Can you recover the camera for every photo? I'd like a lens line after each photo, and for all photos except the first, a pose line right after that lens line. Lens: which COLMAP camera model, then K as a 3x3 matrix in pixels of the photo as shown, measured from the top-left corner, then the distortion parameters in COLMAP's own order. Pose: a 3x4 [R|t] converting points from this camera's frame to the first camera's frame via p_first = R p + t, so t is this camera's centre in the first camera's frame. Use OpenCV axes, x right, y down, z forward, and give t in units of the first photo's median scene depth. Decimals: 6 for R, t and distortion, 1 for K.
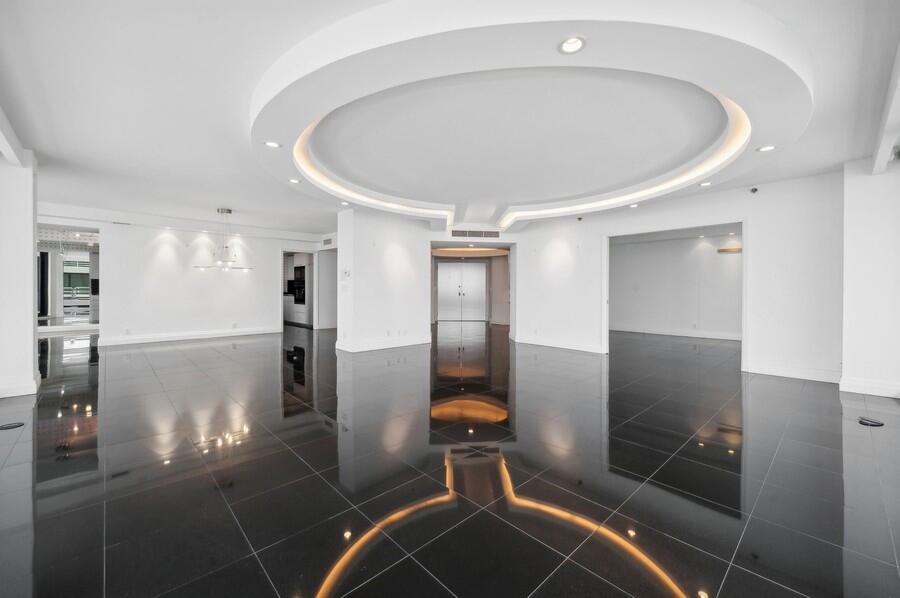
lens RADIAL K [[363.4, 0, 451.9], [0, 363.4, 295.8], [0, 0, 1]] dist [-0.003174, -0.000588]
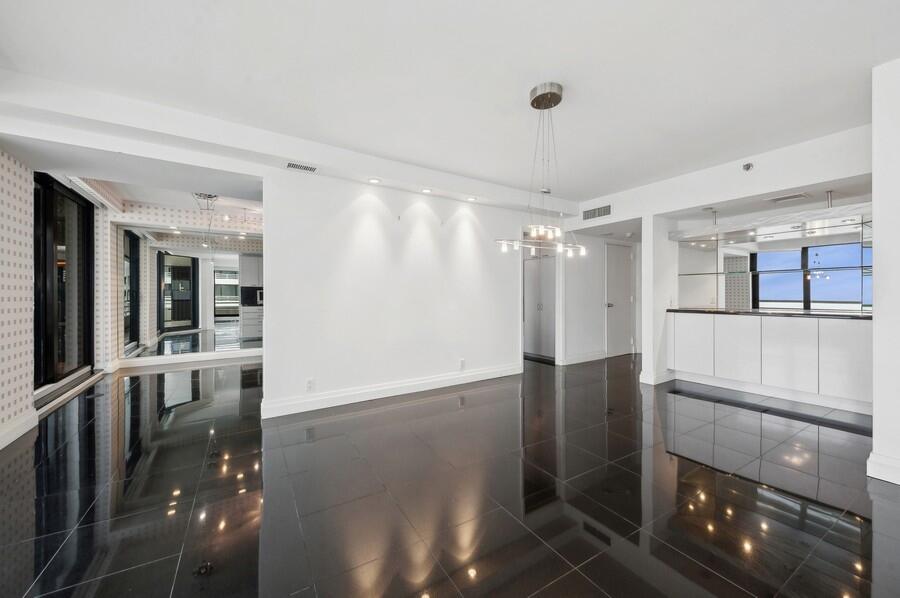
lens RADIAL K [[338.6, 0, 443.3], [0, 338.6, 294.9], [0, 0, 1]] dist [0.009279, 0.000066]
pose [[0.972095, -0.010858, -0.234338, -0.518111], [0.007245, 0.999841, -0.016271, -0.017710], [0.234478, 0.014120, 0.972019, 0.503944]]
